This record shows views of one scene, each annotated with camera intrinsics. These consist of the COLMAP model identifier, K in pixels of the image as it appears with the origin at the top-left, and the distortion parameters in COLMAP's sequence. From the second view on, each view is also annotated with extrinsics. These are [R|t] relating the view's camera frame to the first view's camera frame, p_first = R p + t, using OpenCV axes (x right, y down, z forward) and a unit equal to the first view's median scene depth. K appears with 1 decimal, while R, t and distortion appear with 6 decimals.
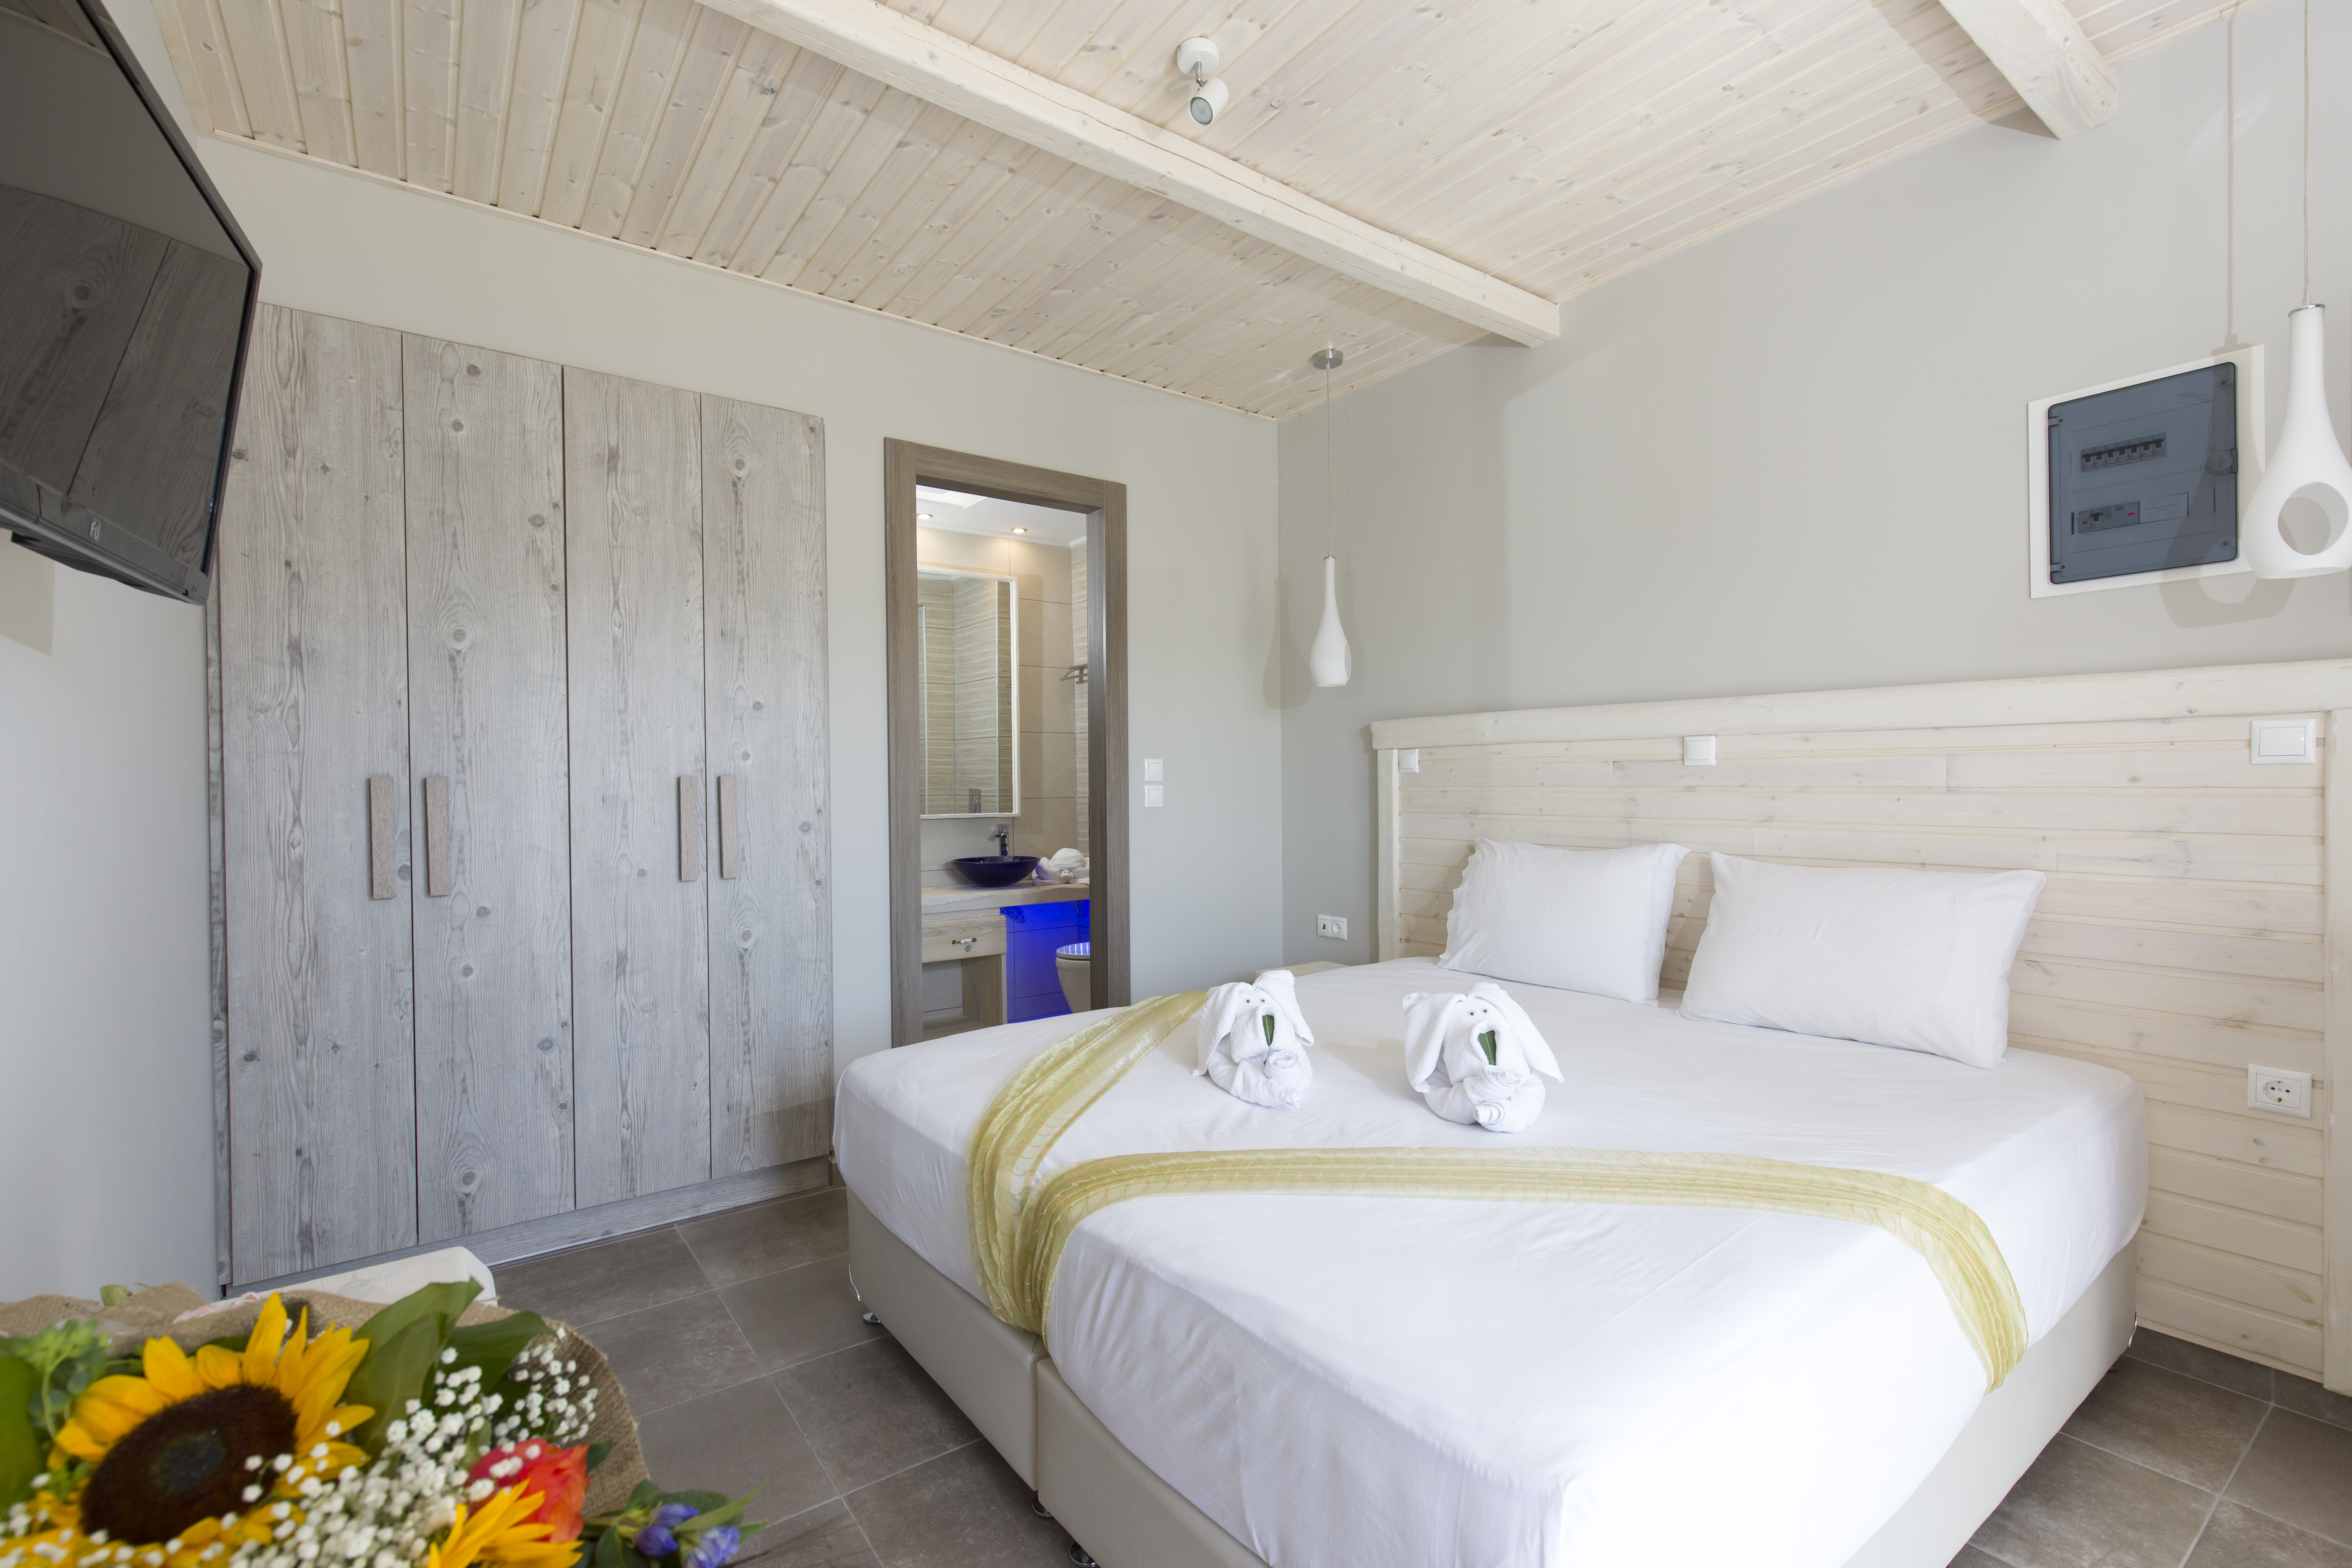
lens RADIAL K [[1046.6, 0, 1172.3], [0, 1046.6, 782.4], [0, 0, 1]] dist [-0.001491, -0.000459]
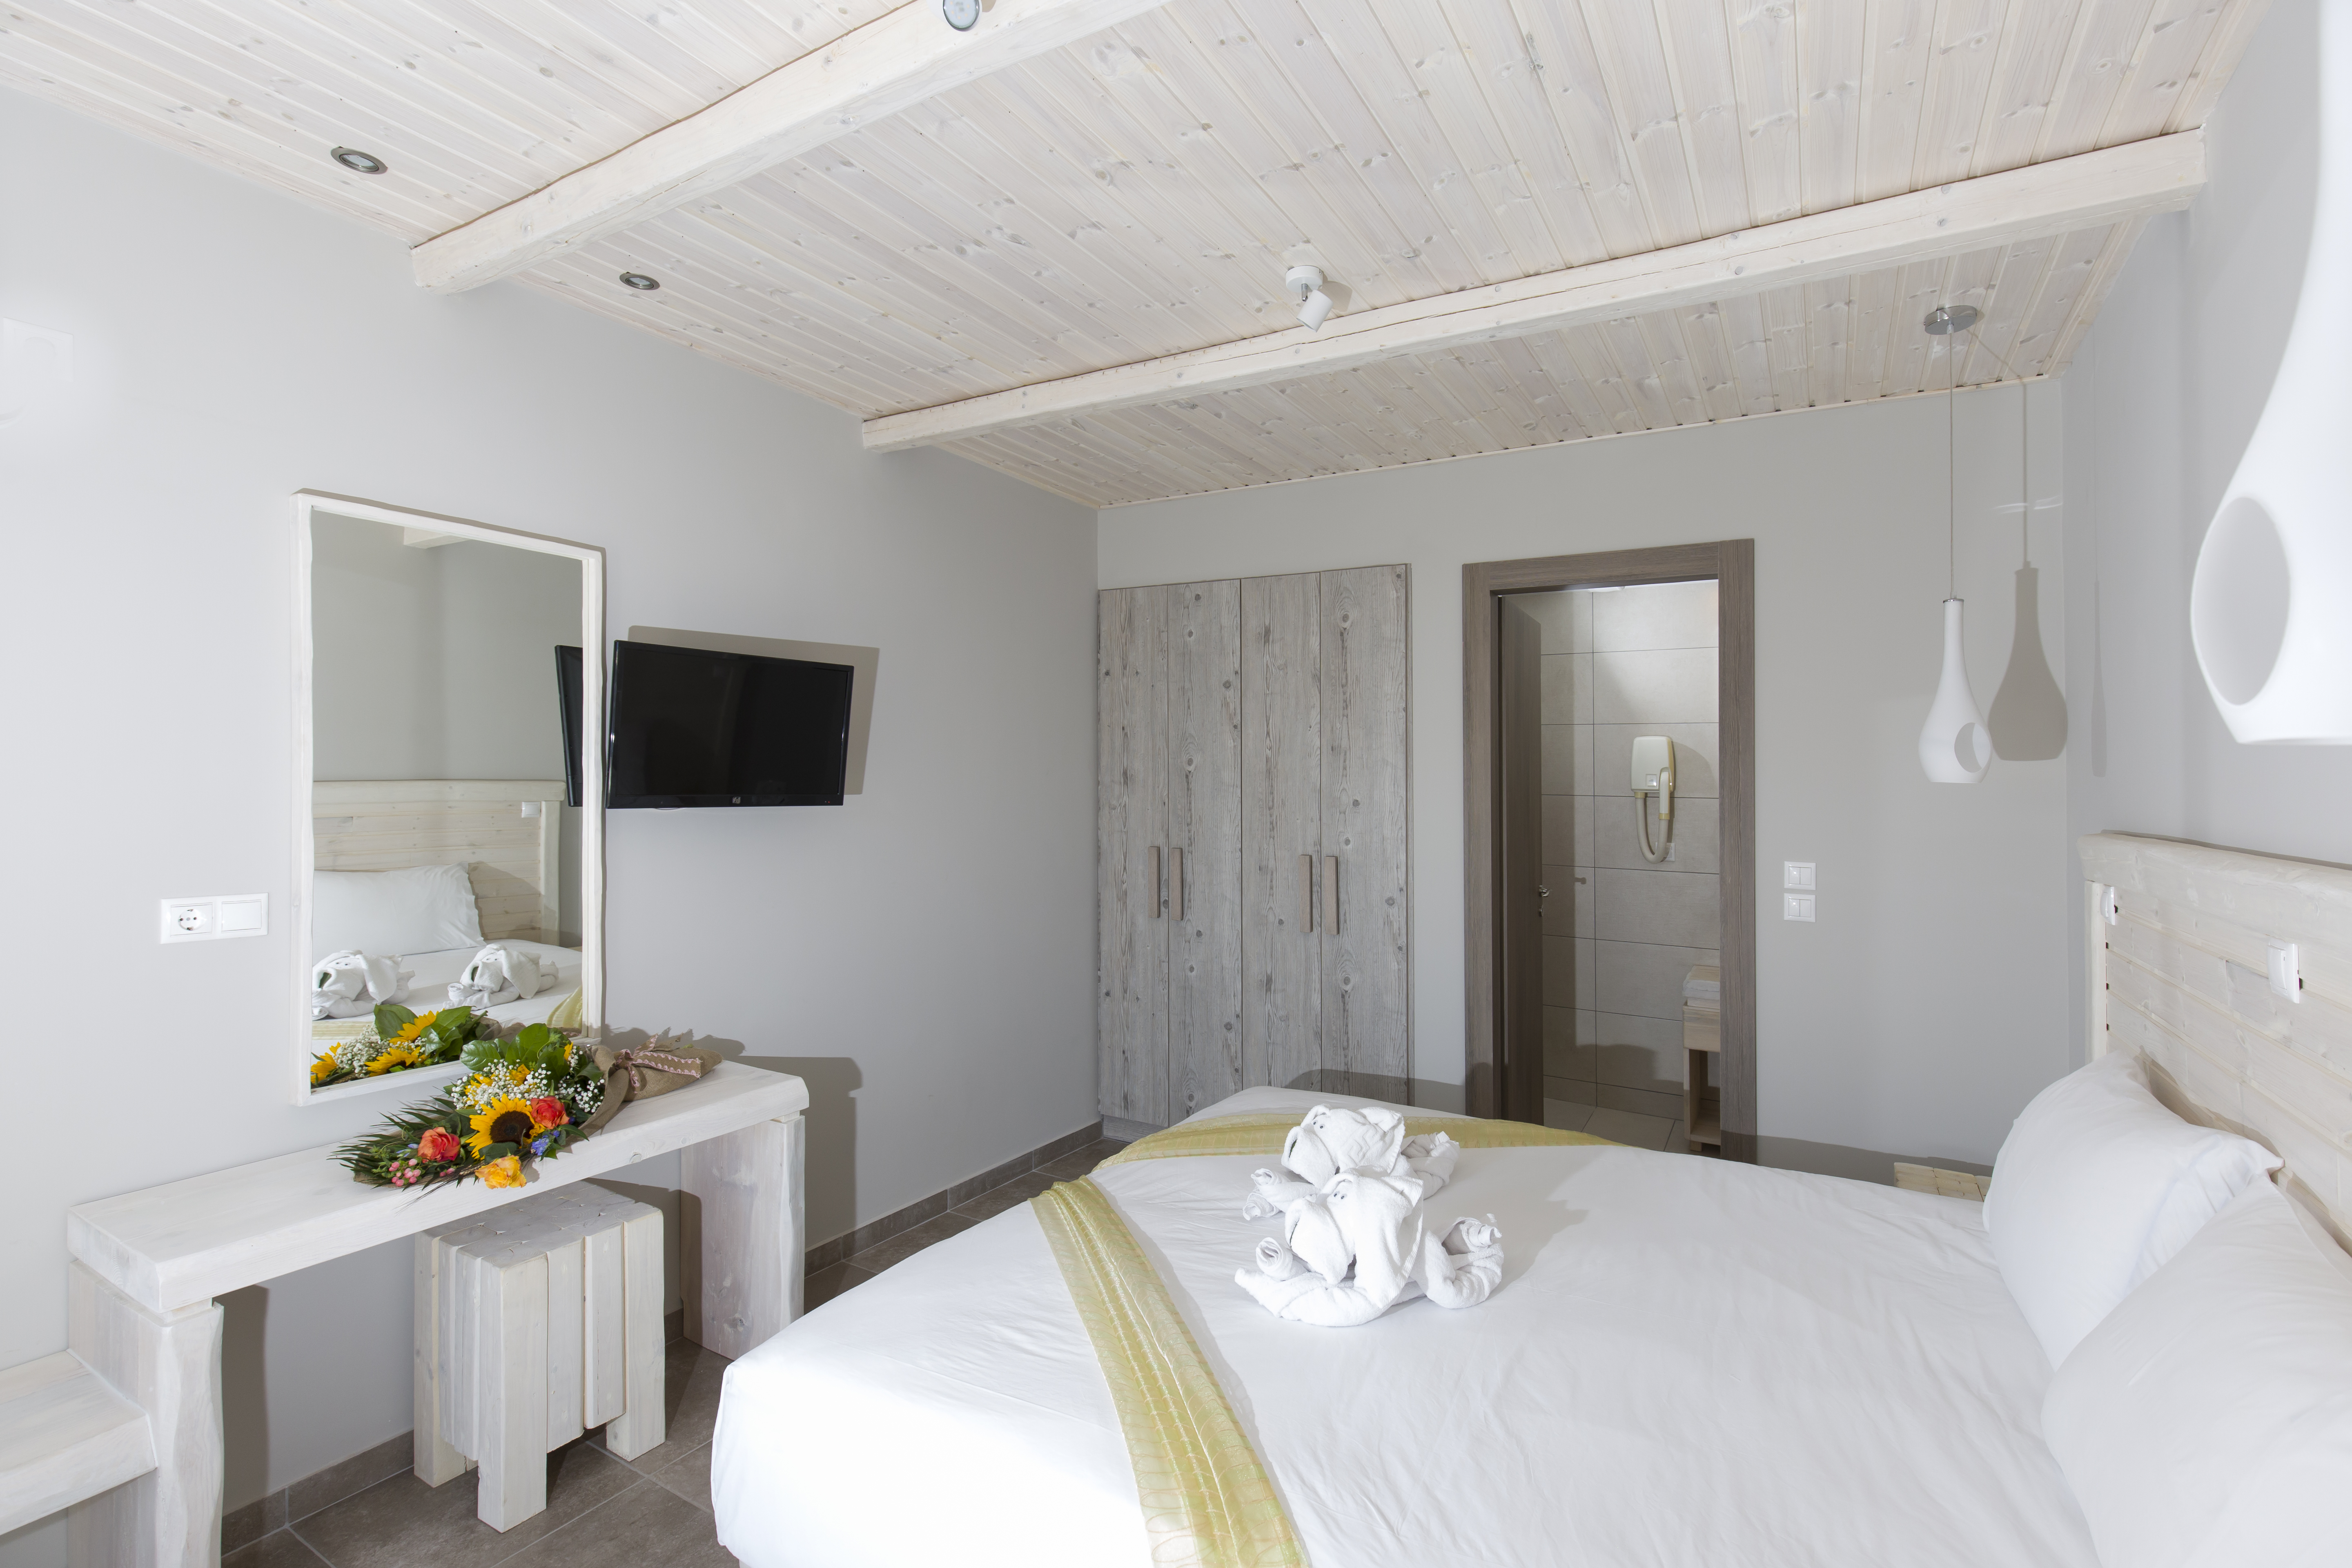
lens RADIAL K [[1046.6, 0, 1176.6], [0, 1046.6, 776.6], [0, 0, 1]] dist [-0.001491, -0.000459]
pose [[0.390848, 0.010024, -0.920401, 0.748572], [-0.019716, 0.999802, 0.002516, -0.112363], [0.920244, 0.017164, 0.390968, 0.318999]]
